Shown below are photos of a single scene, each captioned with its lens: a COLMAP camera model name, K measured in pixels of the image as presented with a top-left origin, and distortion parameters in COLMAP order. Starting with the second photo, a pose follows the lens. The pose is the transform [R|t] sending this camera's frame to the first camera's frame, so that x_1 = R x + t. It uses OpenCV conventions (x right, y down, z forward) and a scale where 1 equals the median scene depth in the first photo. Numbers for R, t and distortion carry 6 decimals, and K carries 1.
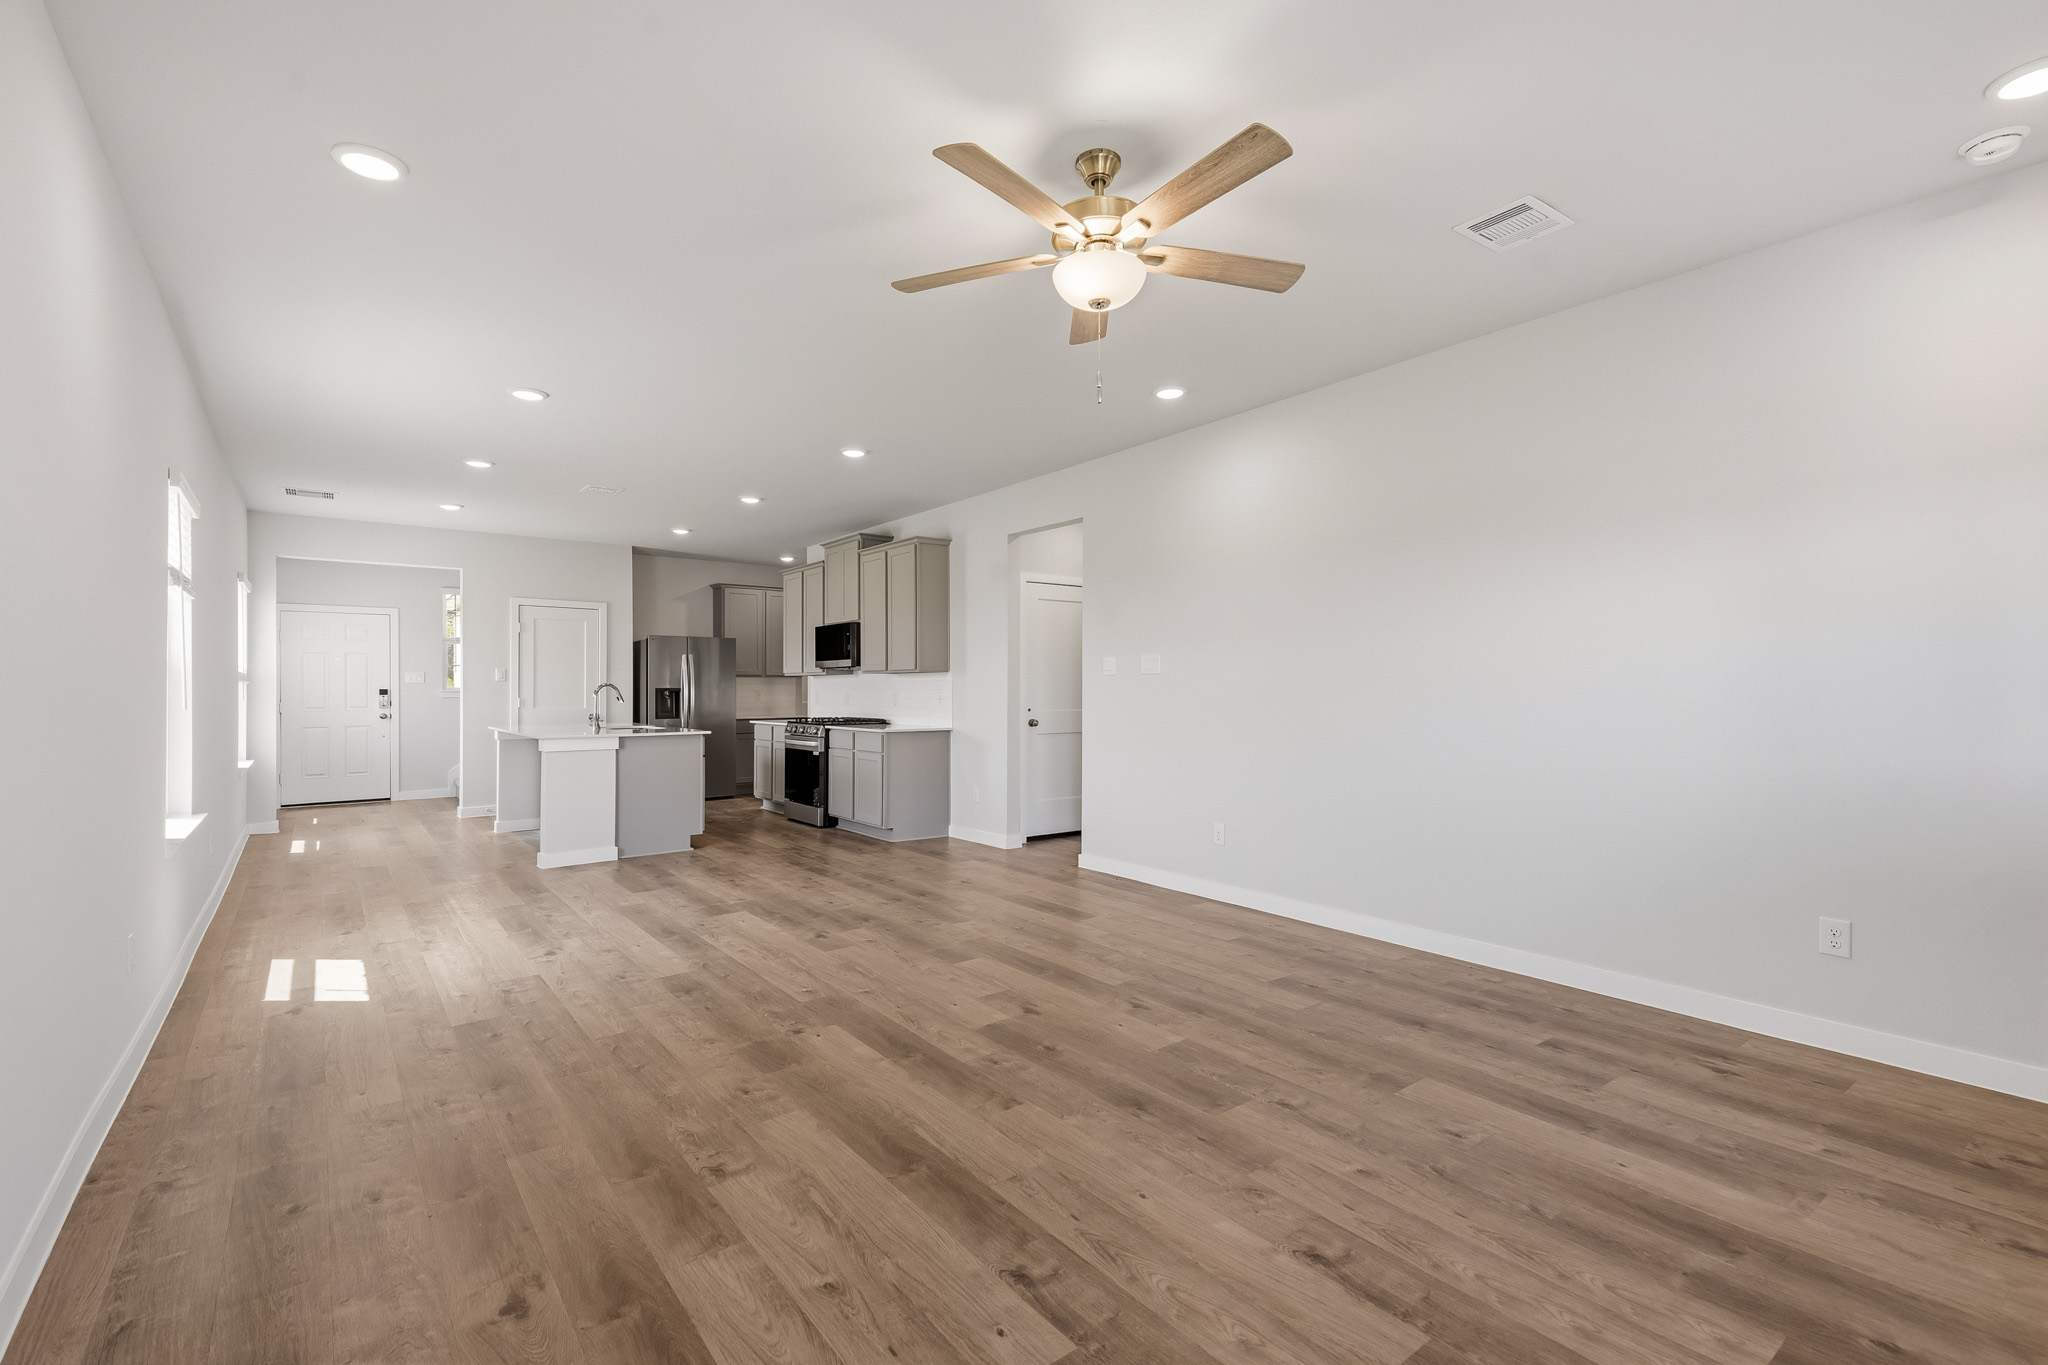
lens RADIAL K [[856.0, 0, 1052.7], [0, 856.0, 669.6], [0, 0, 1]] dist [-0.002434, -0.000212]
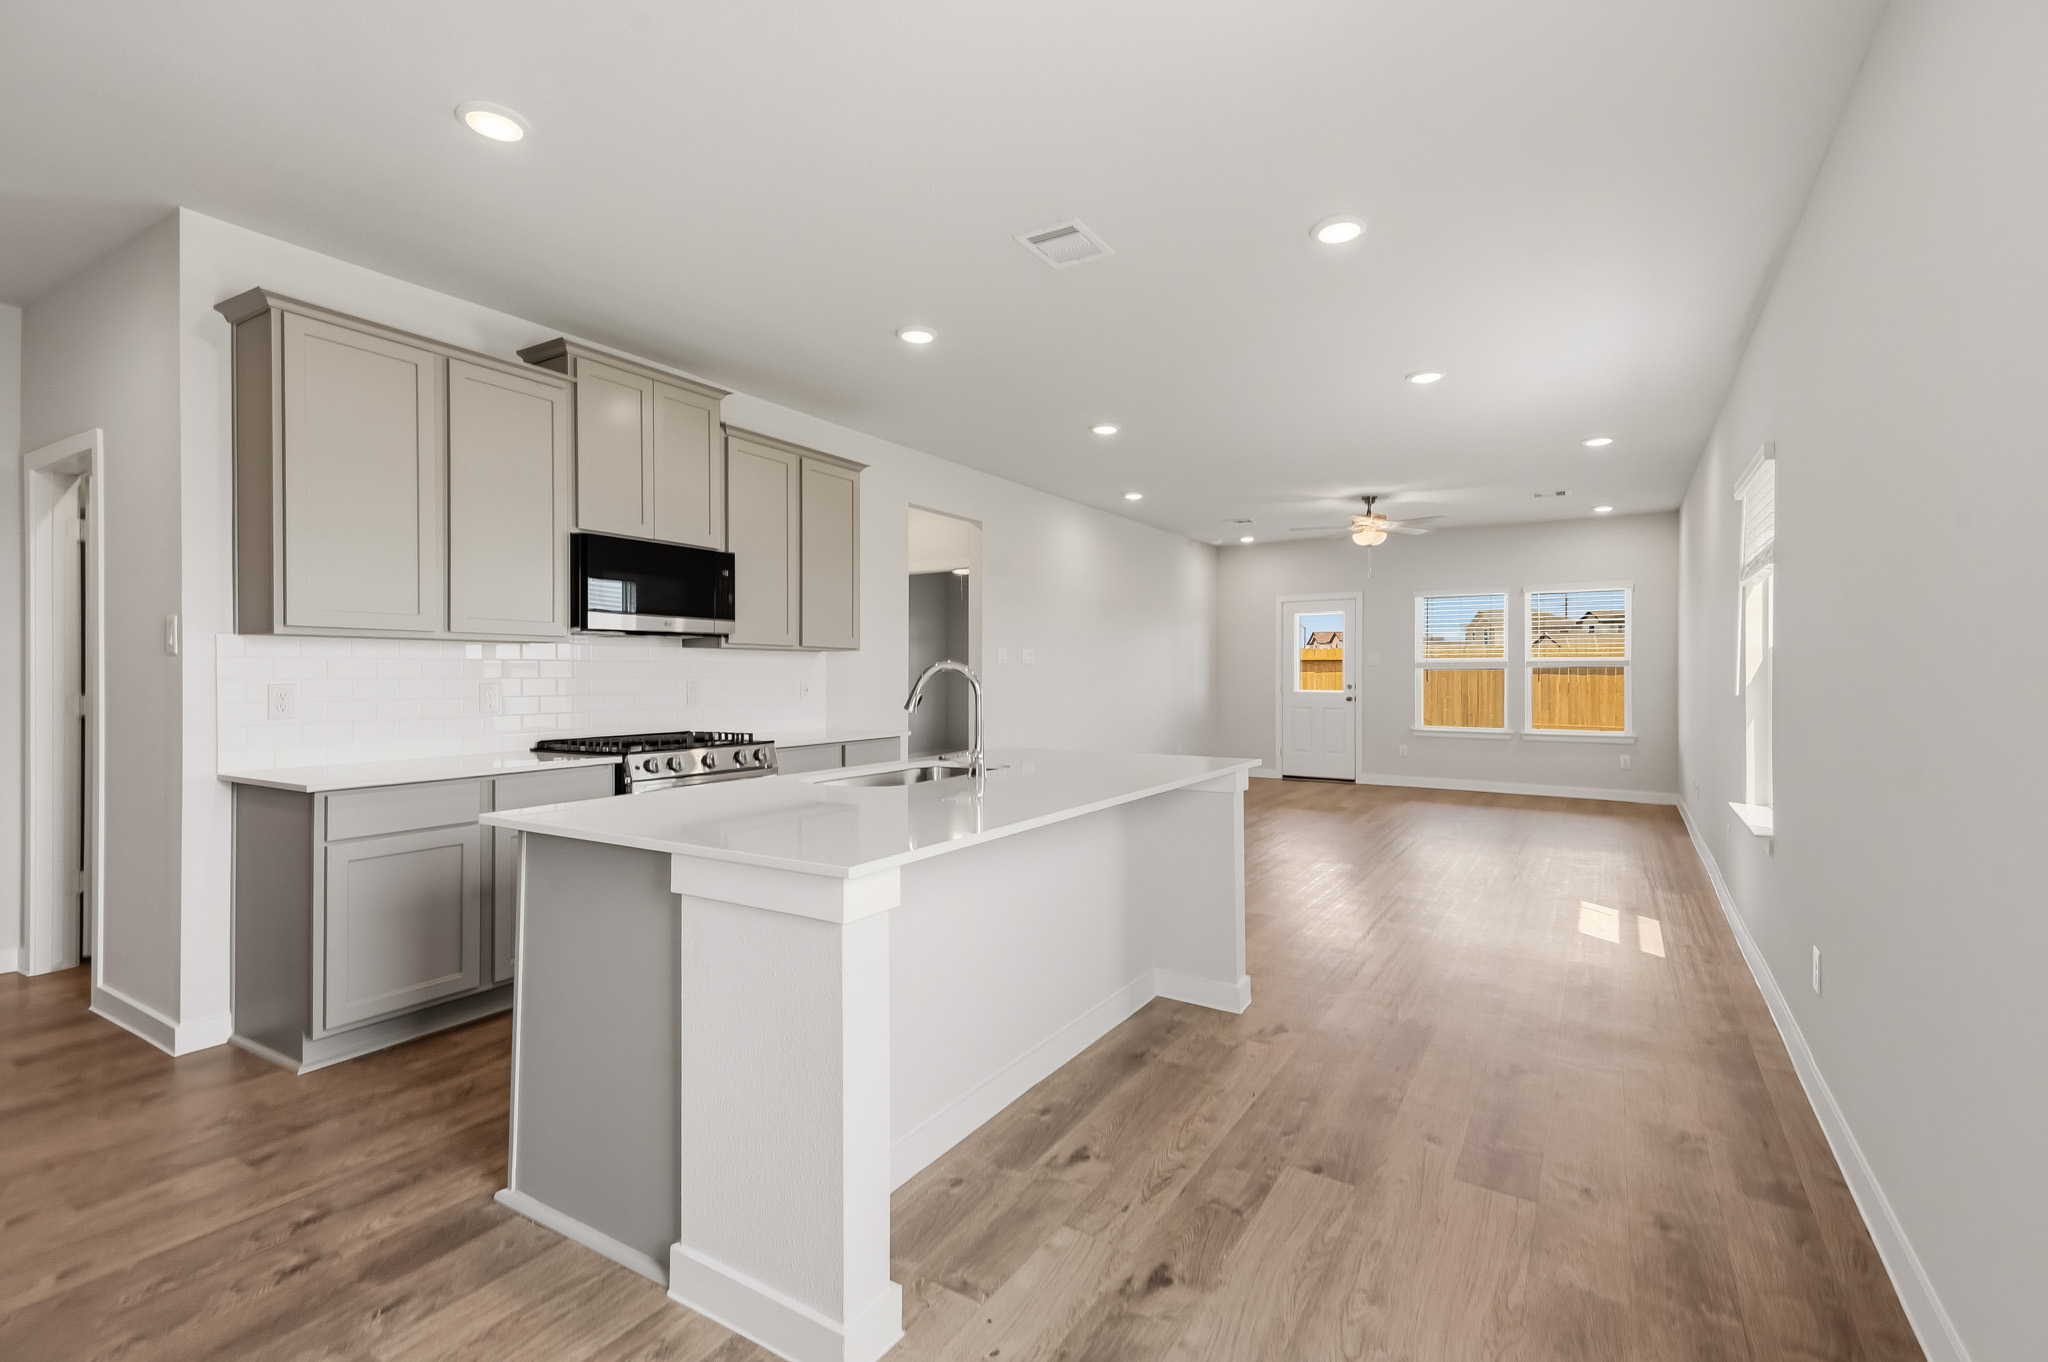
lens RADIAL K [[911.6, 0, 1018.7], [0, 911.6, 681.8], [0, 0, 1]] dist [0.028647, -0.003122]
pose [[-0.291367, -0.006690, 0.956588, -0.806253], [-0.020148, 0.999797, 0.000856, 0.021386], [-0.956399, -0.019024, -0.291443, 0.951179]]
